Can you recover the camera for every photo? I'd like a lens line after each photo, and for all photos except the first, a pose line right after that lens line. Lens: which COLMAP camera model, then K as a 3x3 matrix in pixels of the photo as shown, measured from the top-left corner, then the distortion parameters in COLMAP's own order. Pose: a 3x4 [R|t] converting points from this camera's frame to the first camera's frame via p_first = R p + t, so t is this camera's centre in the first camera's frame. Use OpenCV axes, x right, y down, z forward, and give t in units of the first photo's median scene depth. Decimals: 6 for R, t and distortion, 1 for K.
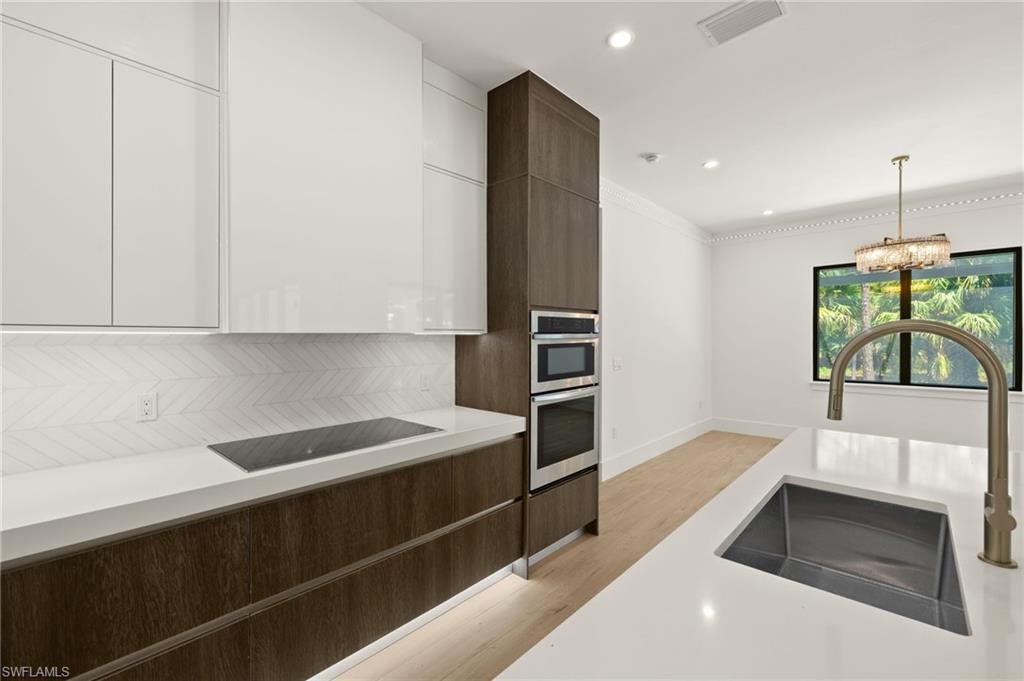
lens RADIAL K [[434.1, 0, 512.0], [0, 434.1, 340.5], [0, 0, 1]] dist [-0.002115, -0.000038]
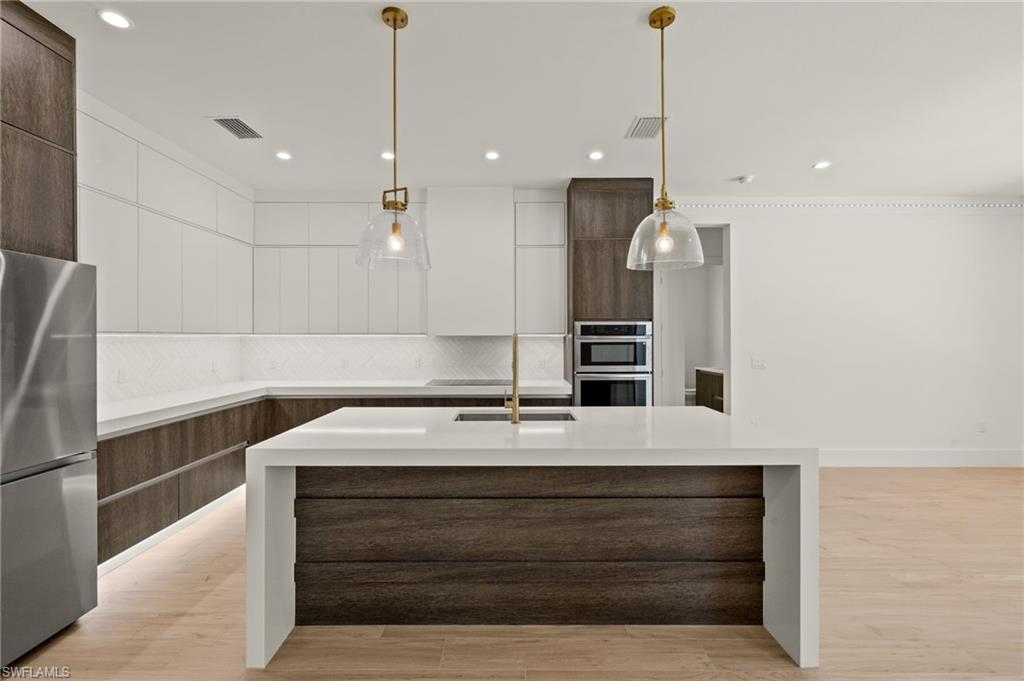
lens RADIAL K [[437.8, 0, 515.3], [0, 437.8, 336.4], [0, 0, 1]] dist [0.000082, 0.000236]
pose [[0.687435, 0.004610, -0.726231, 0.978190], [-0.008227, 0.999965, -0.001439, -0.008182], [0.726199, 0.006964, 0.687449, -0.276002]]
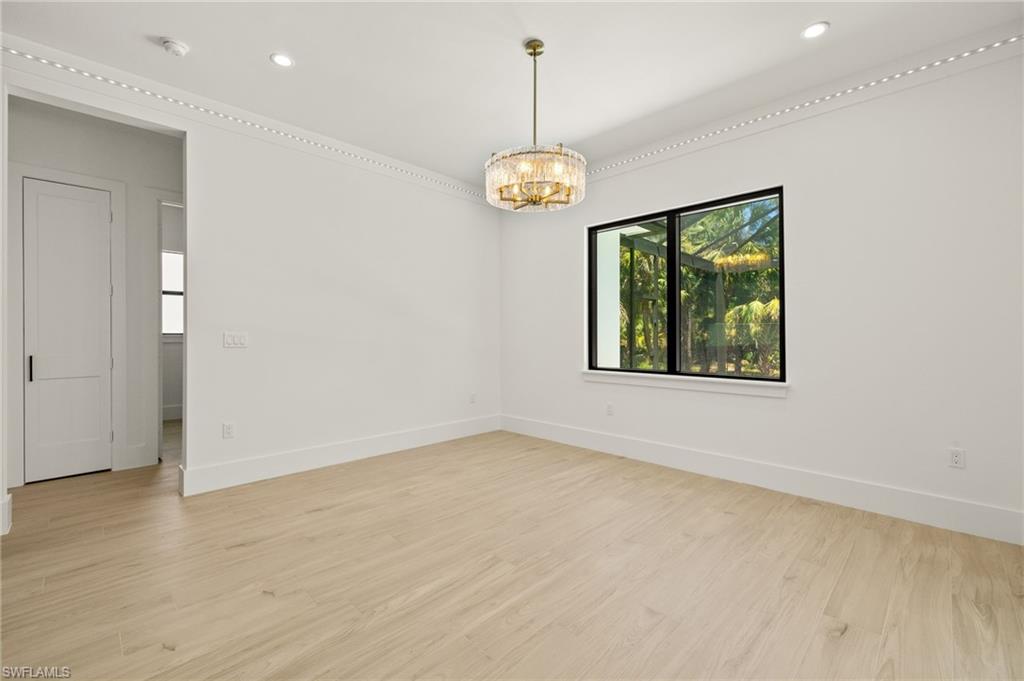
lens RADIAL K [[428.0, 0, 509.1], [0, 428.0, 338.9], [0, 0, 1]] dist [0.000411, 0.000012]
pose [[0.999528, 0.004701, -0.030357, 1.186254], [-0.004737, 0.999988, -0.001116, 0.076903], [0.030352, 0.001259, 0.999538, 0.411155]]
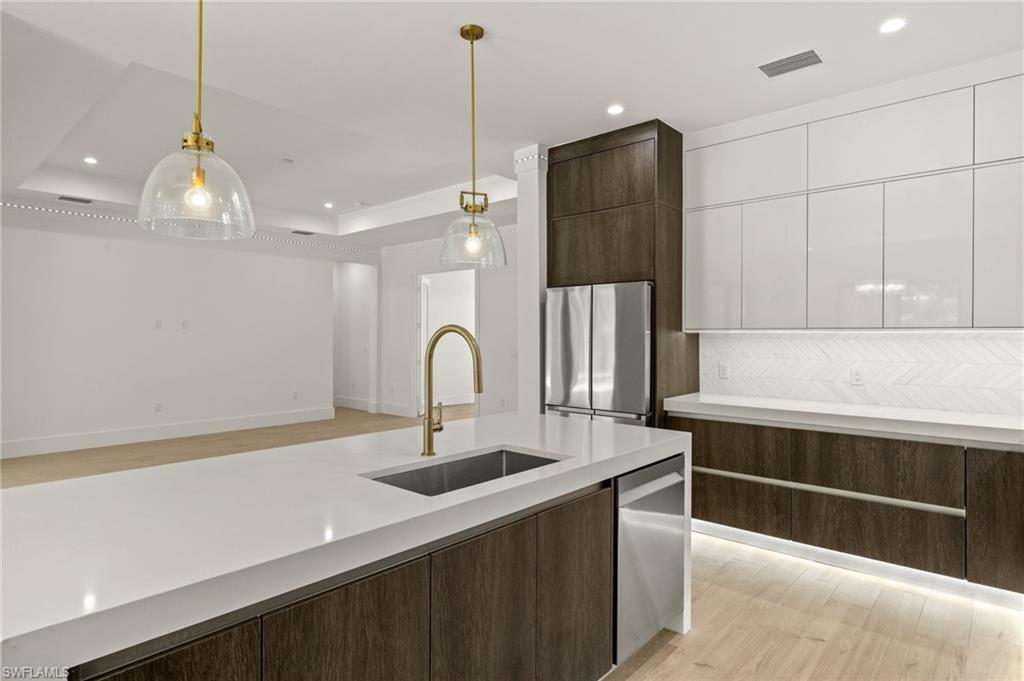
lens RADIAL K [[571.3, 0, 510.9], [0, 571.3, 333.1], [0, 0, 1]] dist [0.013442, -0.000843]
pose [[-0.999949, 0.004641, -0.008914, 0.242601], [0.004599, 0.999978, 0.004747, -0.010215], [0.008936, 0.004706, -0.999949, 1.111760]]
